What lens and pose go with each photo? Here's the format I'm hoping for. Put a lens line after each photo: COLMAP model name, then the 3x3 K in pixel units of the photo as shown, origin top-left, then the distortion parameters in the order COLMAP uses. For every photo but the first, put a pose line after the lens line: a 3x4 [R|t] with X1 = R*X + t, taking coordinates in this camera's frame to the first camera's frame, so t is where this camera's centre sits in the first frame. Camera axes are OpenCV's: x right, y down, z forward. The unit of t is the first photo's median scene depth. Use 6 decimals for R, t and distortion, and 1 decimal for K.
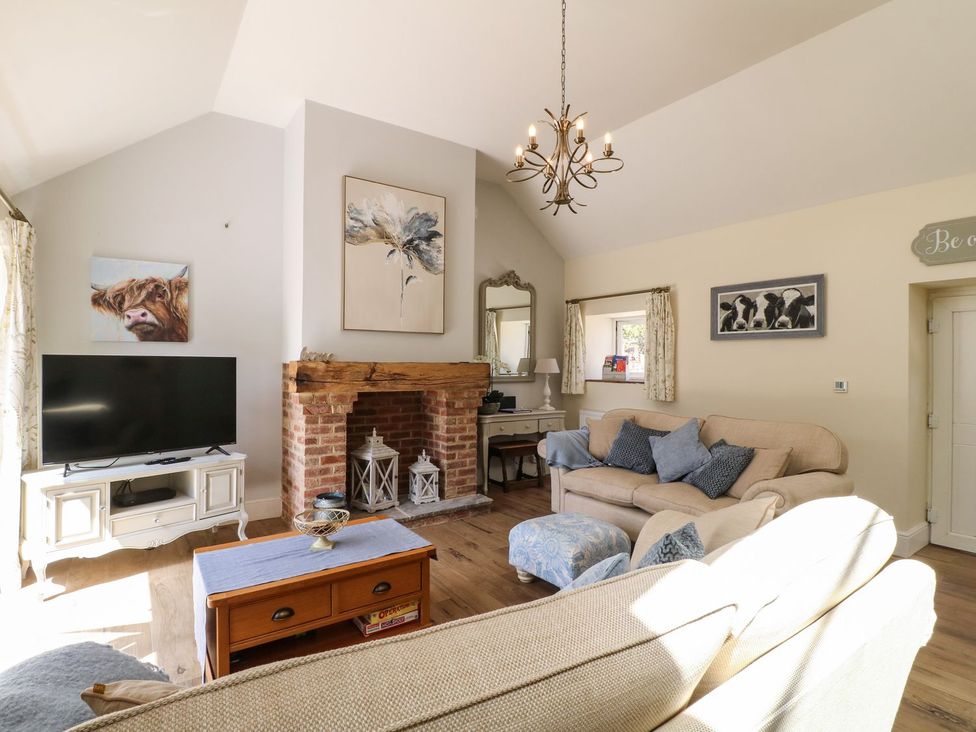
lens RADIAL K [[531.9, 0, 487.7], [0, 531.9, 358.1], [0, 0, 1]] dist [-0.004506, -0.011795]
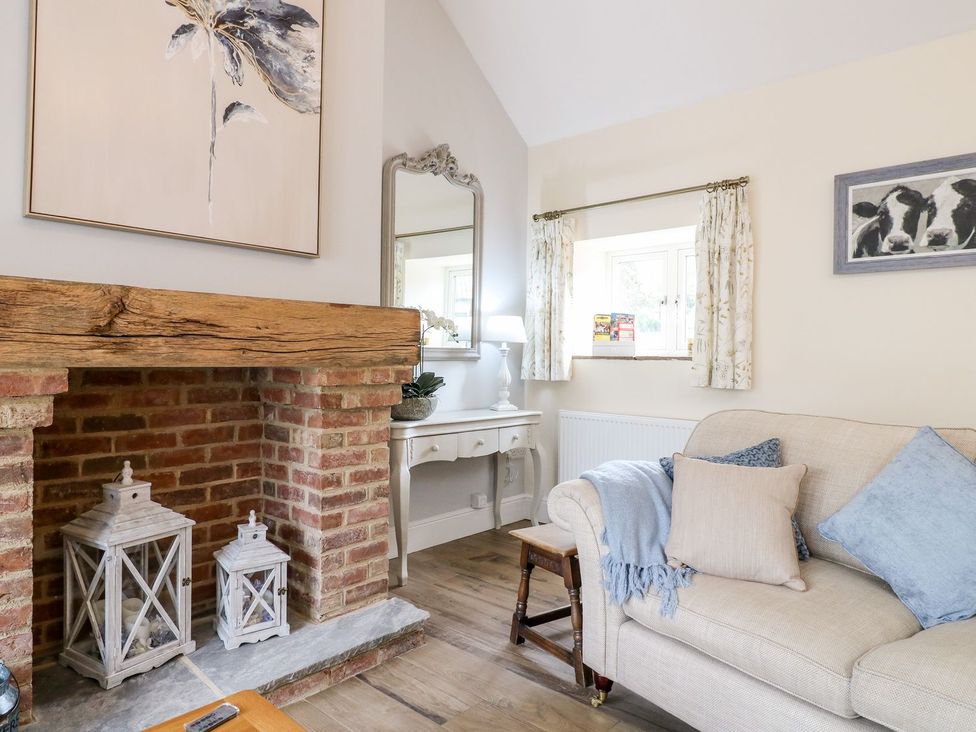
lens RADIAL K [[568.8, 0, 489.8], [0, 568.8, 344.7], [0, 0, 1]] dist [-0.082587, 0.144113]
pose [[0.968605, 0.010395, 0.248388, -0.059724], [-0.003365, 0.999582, -0.028711, 0.054826], [-0.248582, 0.026974, 0.968235, 0.523377]]
